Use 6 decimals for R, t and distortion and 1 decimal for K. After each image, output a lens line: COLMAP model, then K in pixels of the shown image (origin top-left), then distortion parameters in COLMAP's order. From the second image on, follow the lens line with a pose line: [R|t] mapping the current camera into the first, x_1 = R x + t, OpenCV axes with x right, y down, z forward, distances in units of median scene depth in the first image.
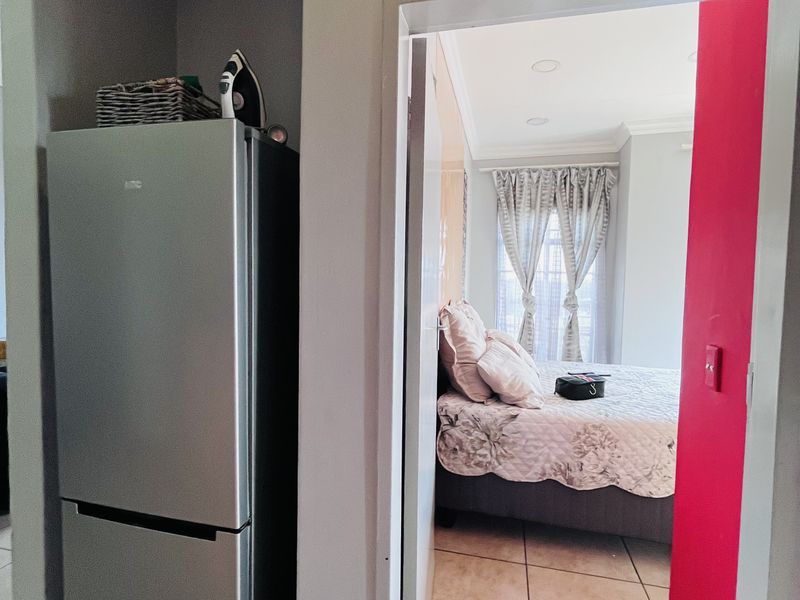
lens RADIAL K [[433.3, 0, 400.0], [0, 433.3, 300.0], [0, 0, 1]] dist [0.001877, 0.000368]
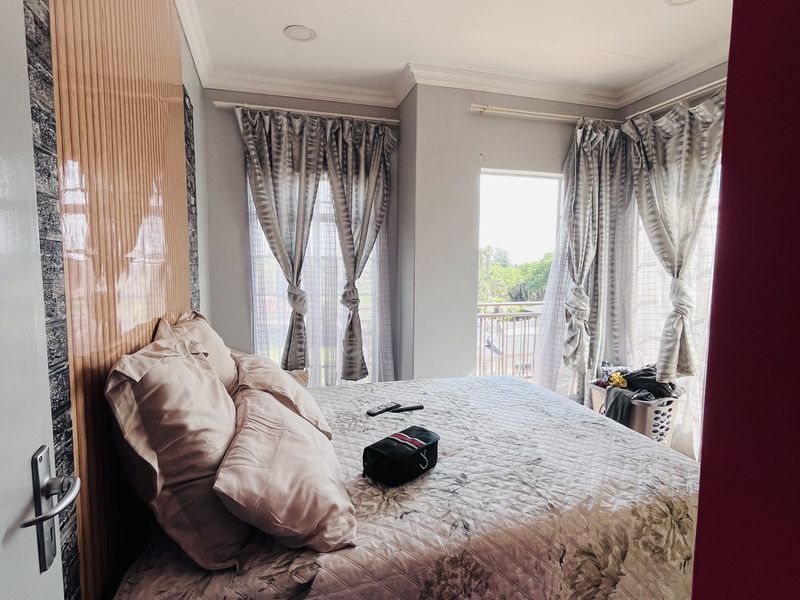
lens RADIAL K [[433.3, 0, 400.0], [0, 433.3, 300.0], [0, 0, 1]] dist [0.001877, 0.000368]
pose [[0.852435, -0.059586, 0.519426, 0.066168], [0.034450, 0.997727, 0.057917, -0.030738], [-0.521696, -0.031476, 0.852550, 0.290813]]
